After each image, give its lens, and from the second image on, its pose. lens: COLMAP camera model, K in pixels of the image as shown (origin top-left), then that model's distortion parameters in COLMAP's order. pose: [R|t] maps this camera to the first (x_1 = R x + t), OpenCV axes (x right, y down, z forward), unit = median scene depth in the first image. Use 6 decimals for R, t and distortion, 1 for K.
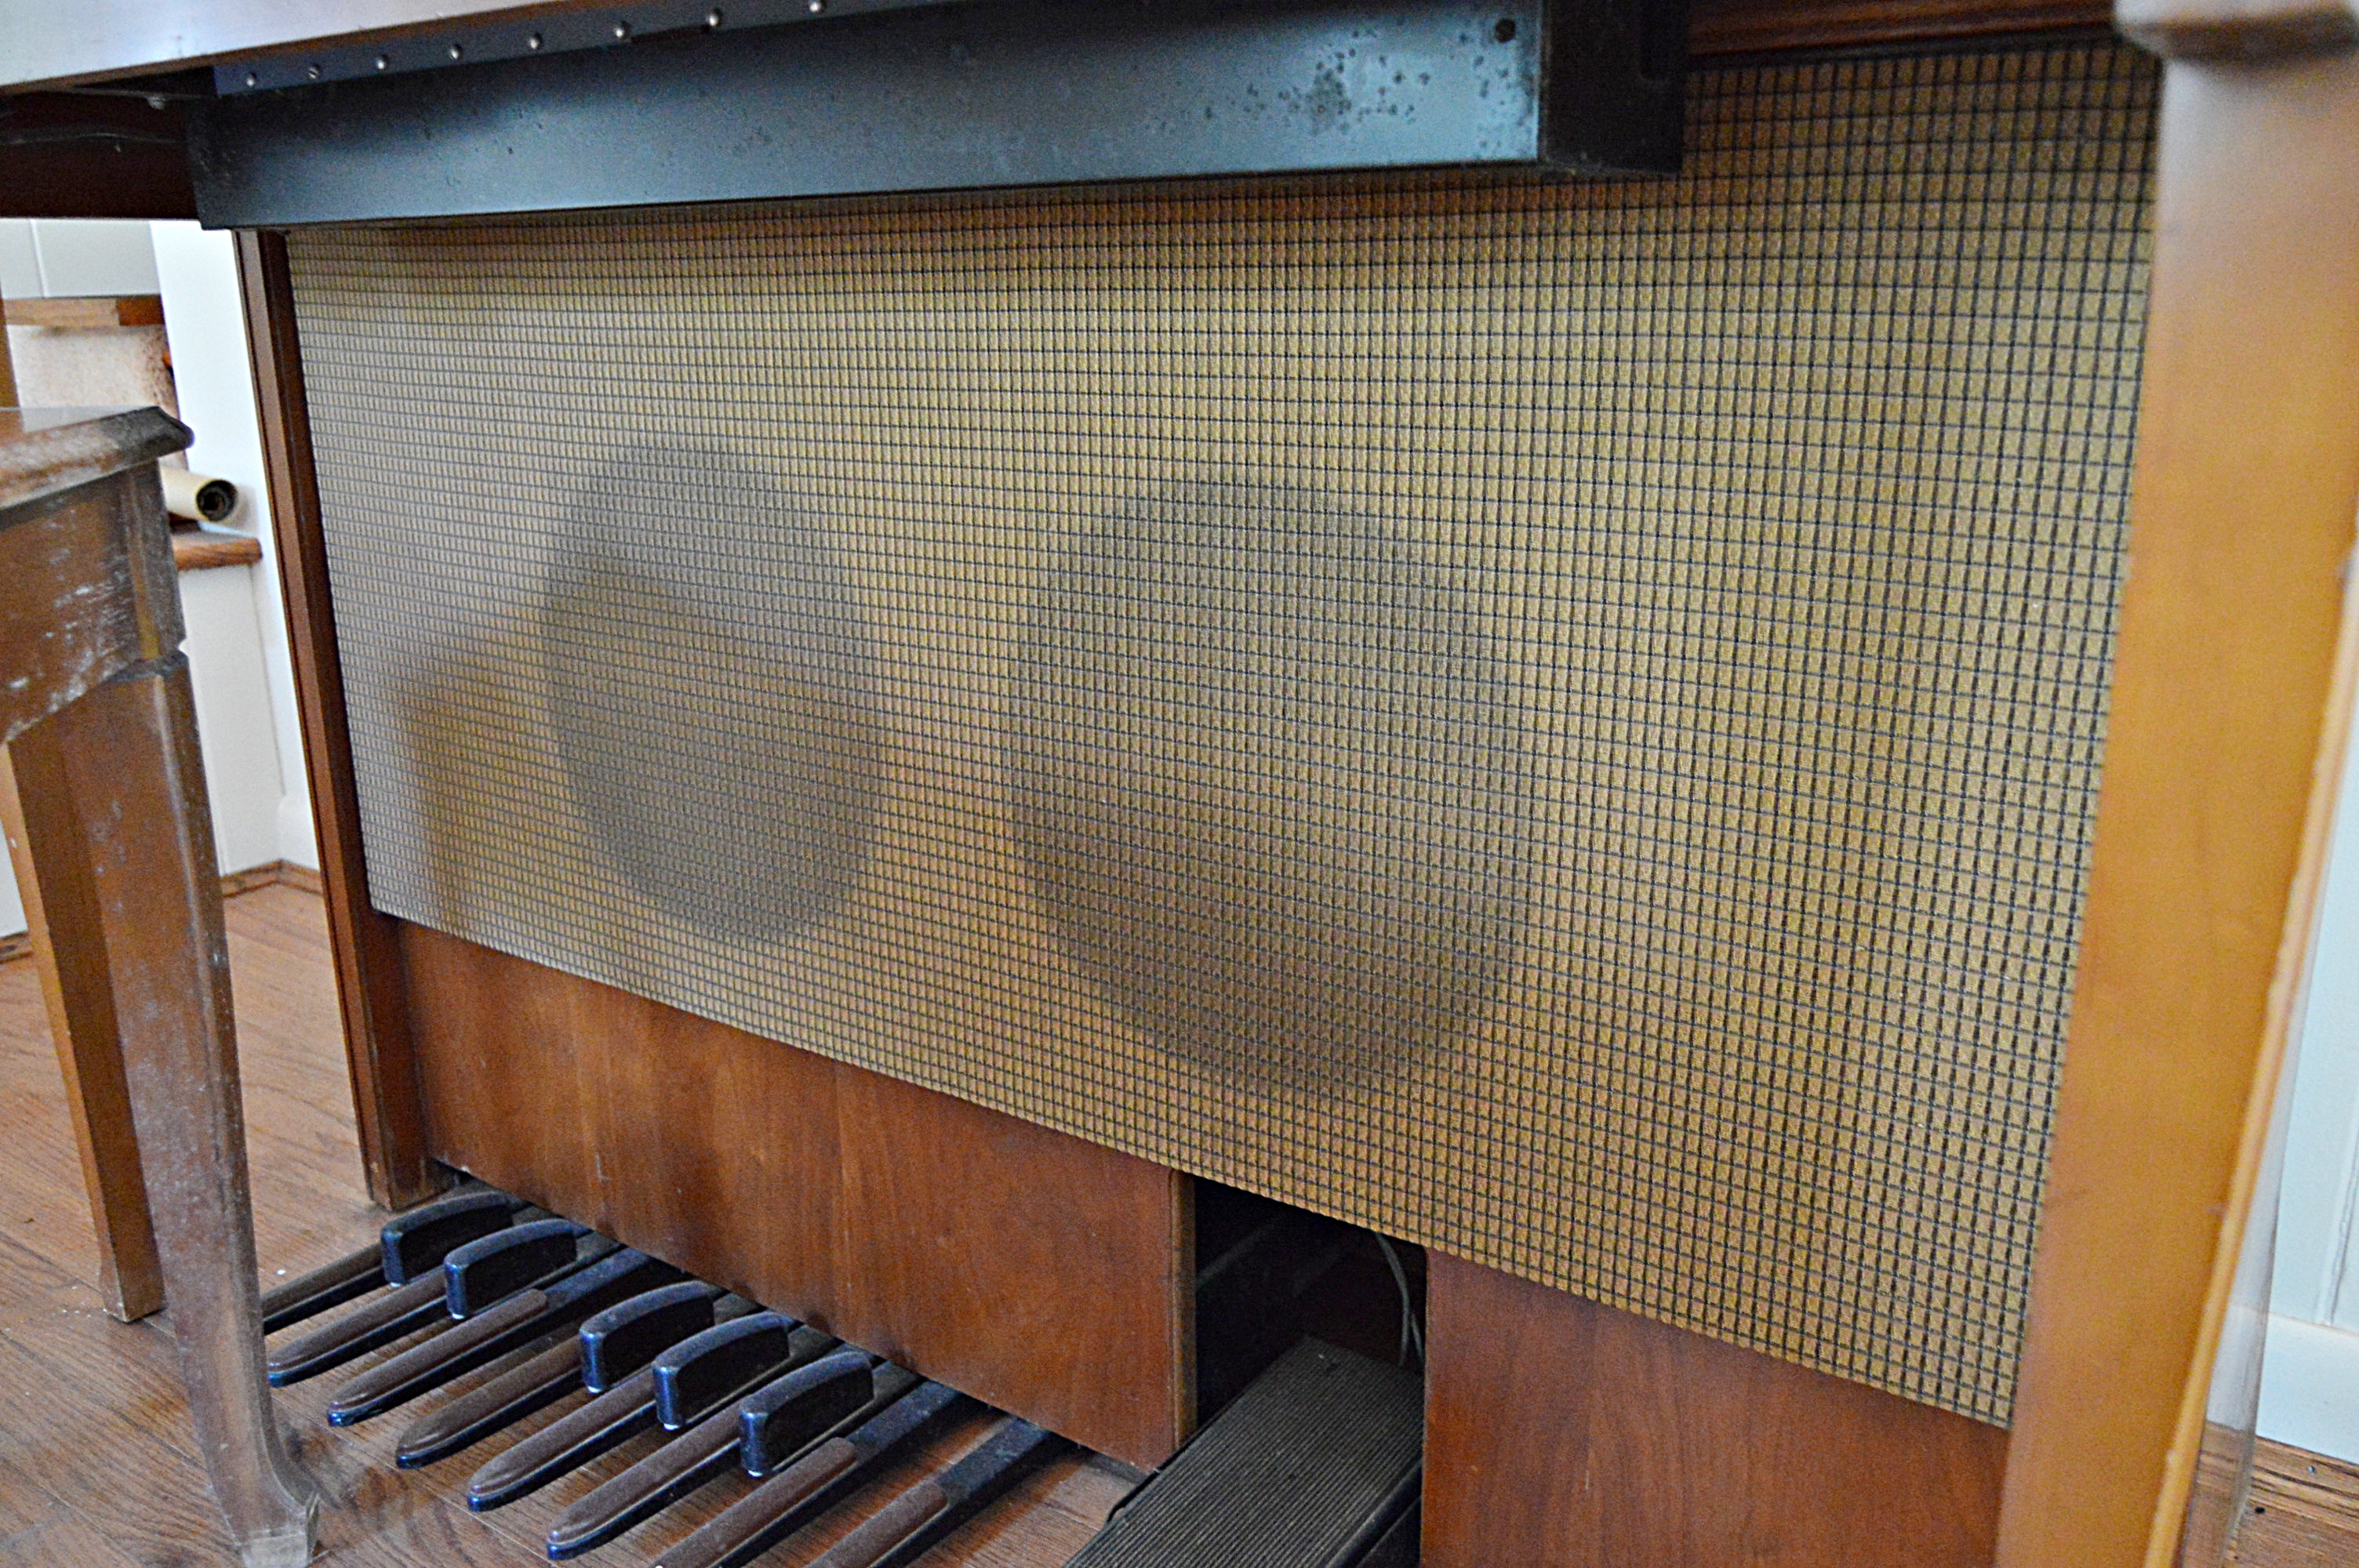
lens RADIAL K [[1828.8, 0, 1179.5], [0, 1828.8, 784.0], [0, 0, 1]] dist [-0.005080, -0.001638]
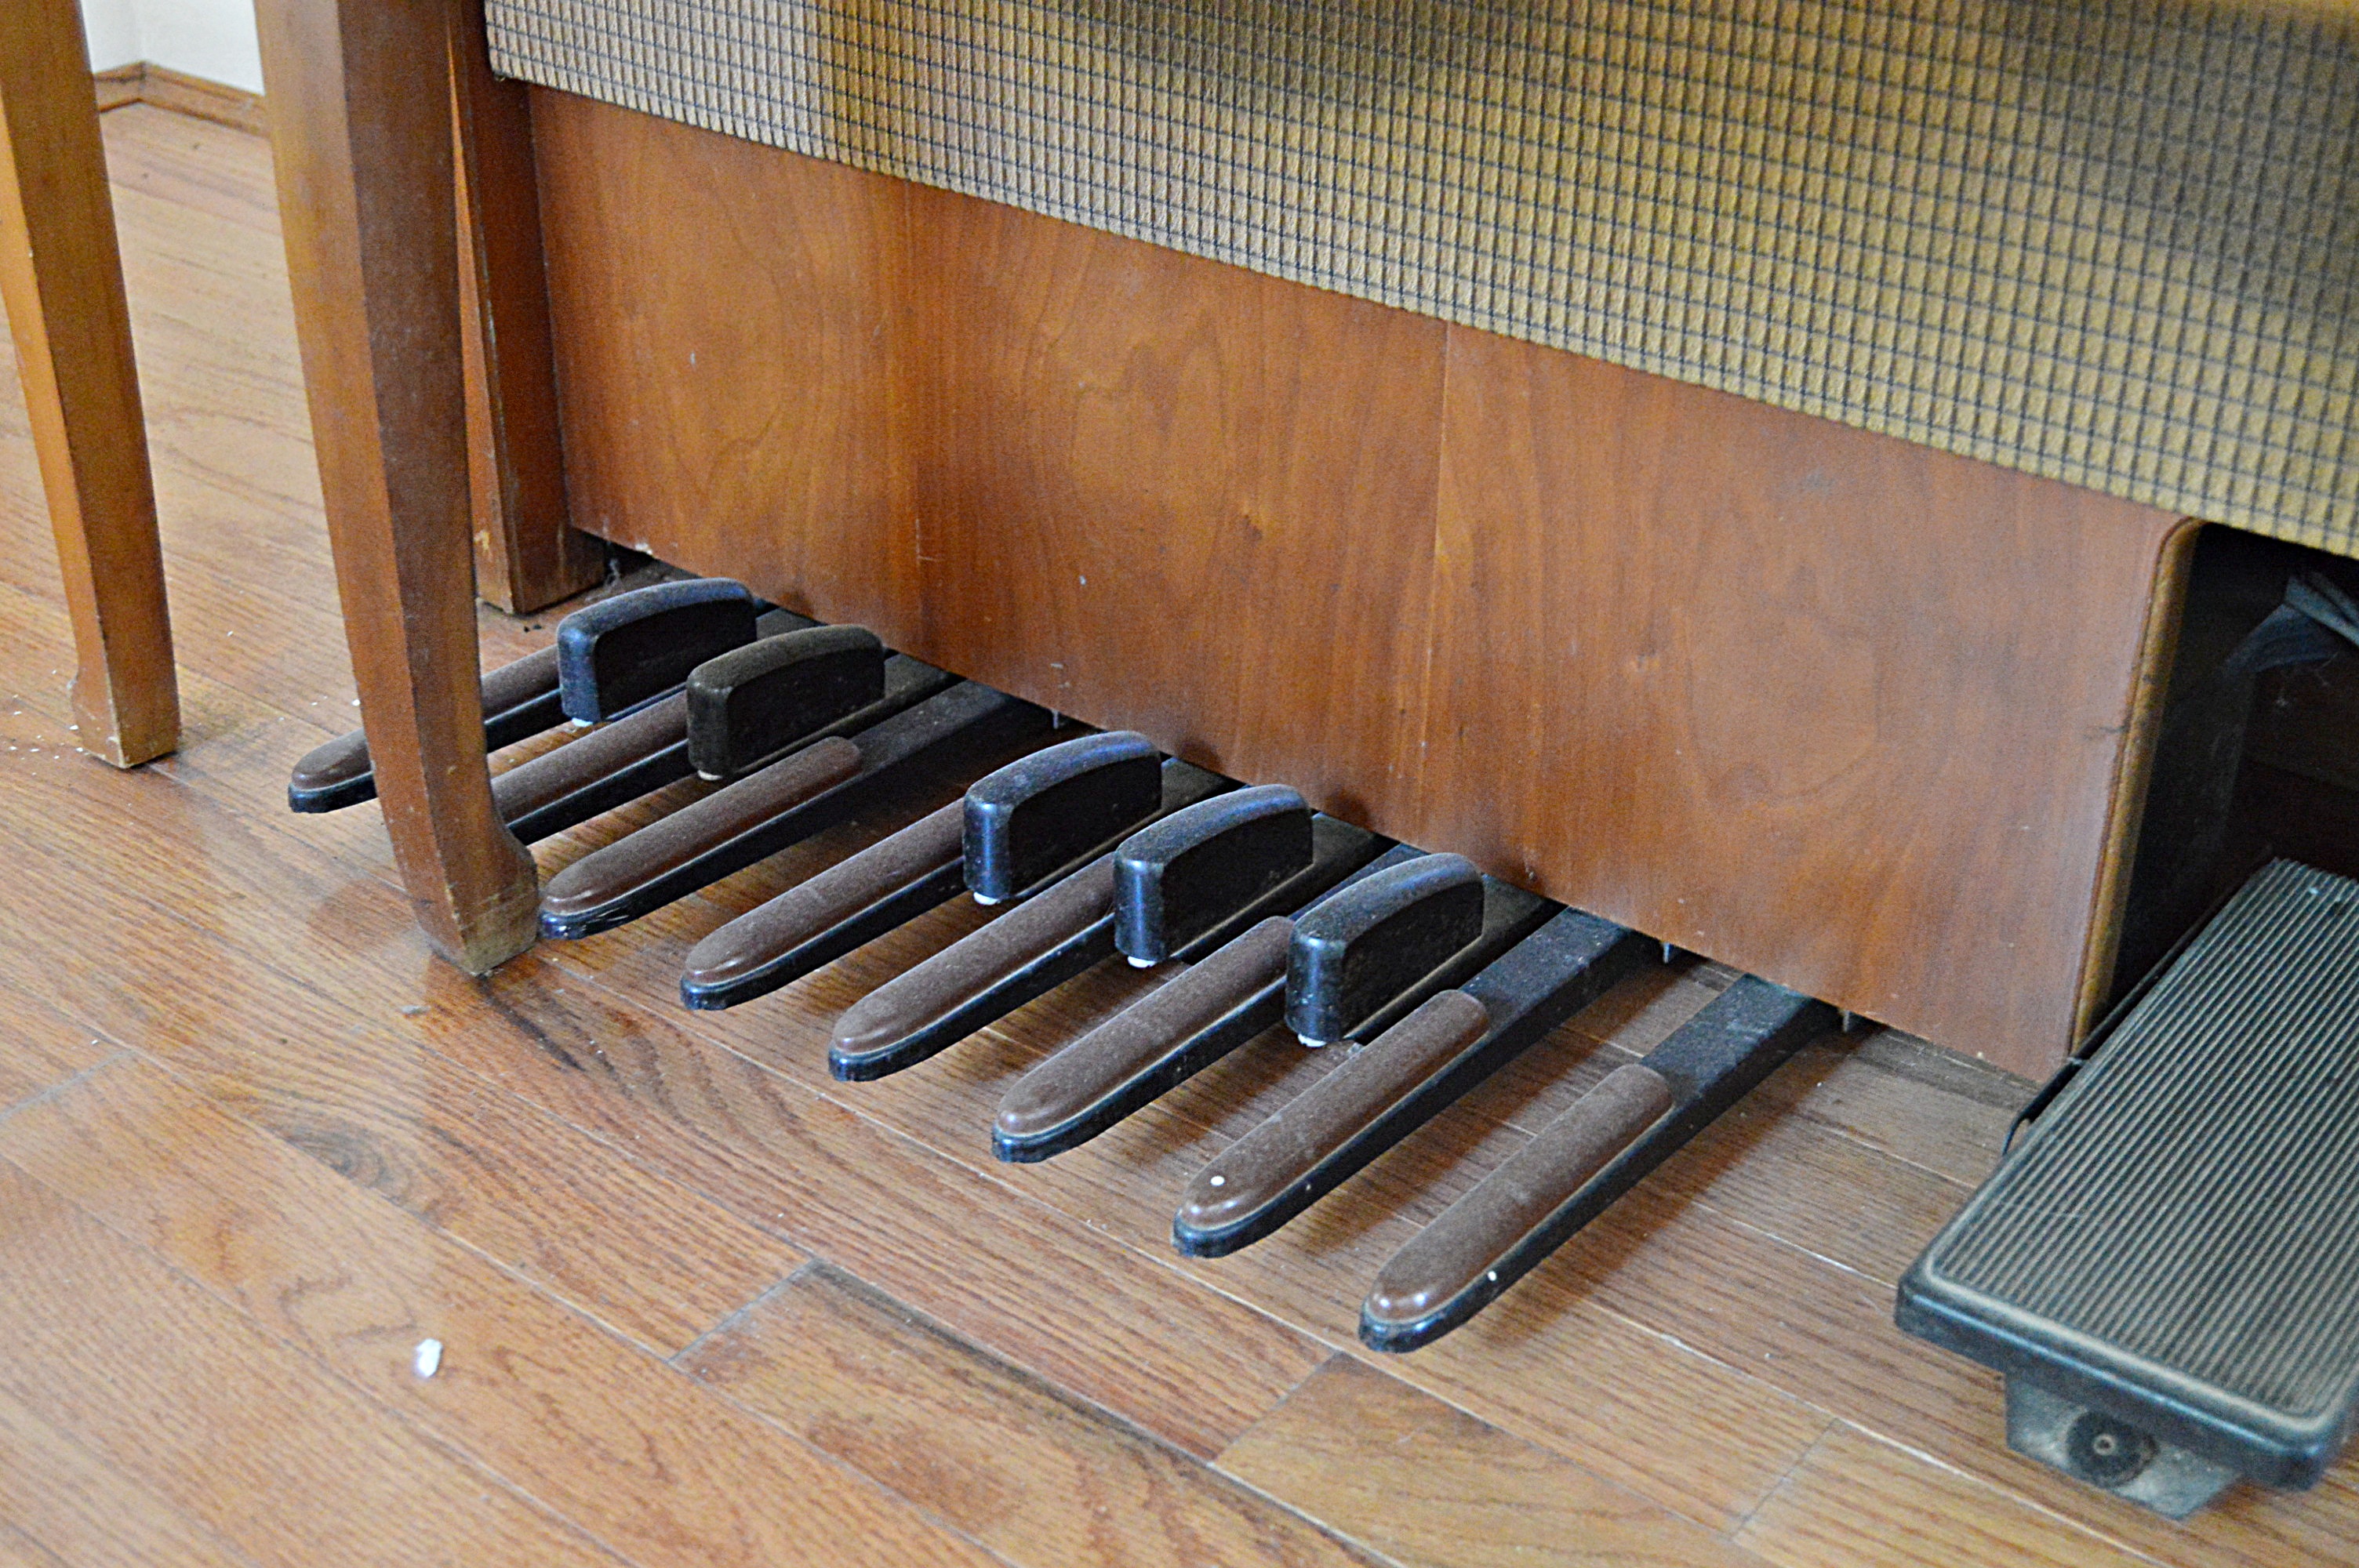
lens RADIAL K [[2912.1, 0, 1179.5], [0, 2912.1, 784.0], [0, 0, 1]] dist [-0.009460, 0.018164]
pose [[0.998424, 0.042179, -0.037020, -0.240096], [-0.032704, 0.973355, 0.226960, 0.090284], [0.045606, -0.225391, 0.973200, 0.122422]]
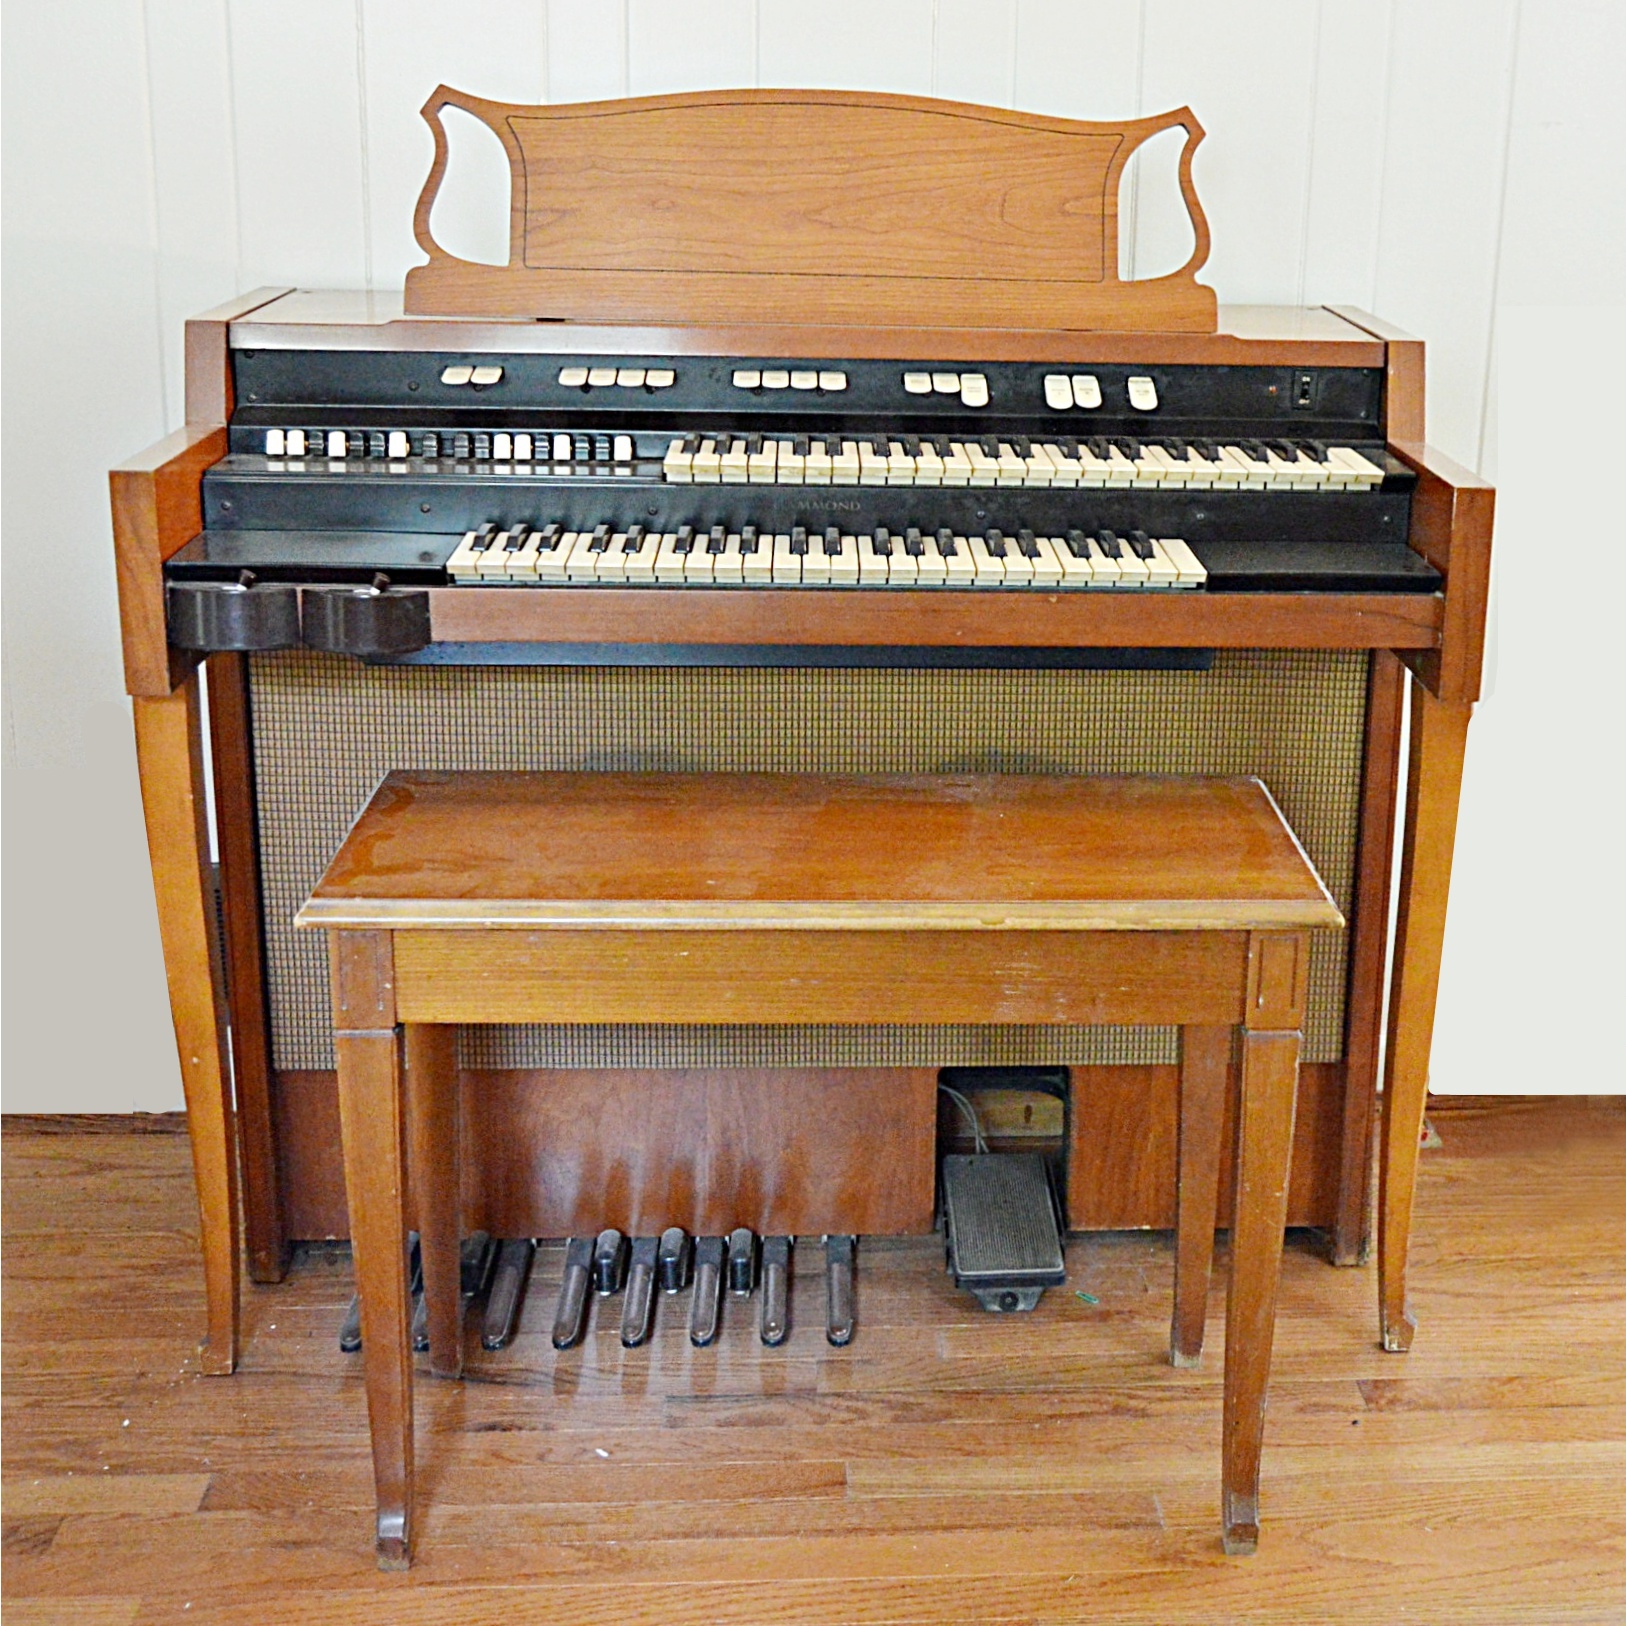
lens RADIAL K [[2548.0, 0, 813.0], [0, 2548.0, 813.0], [0, 0, 1]] dist [-0.023138, 0.227418]
pose [[0.797410, -0.158257, 0.582316, -1.601361], [0.146649, 0.986890, 0.067391, -0.268128], [-0.585347, 0.031658, 0.810164, -1.157024]]
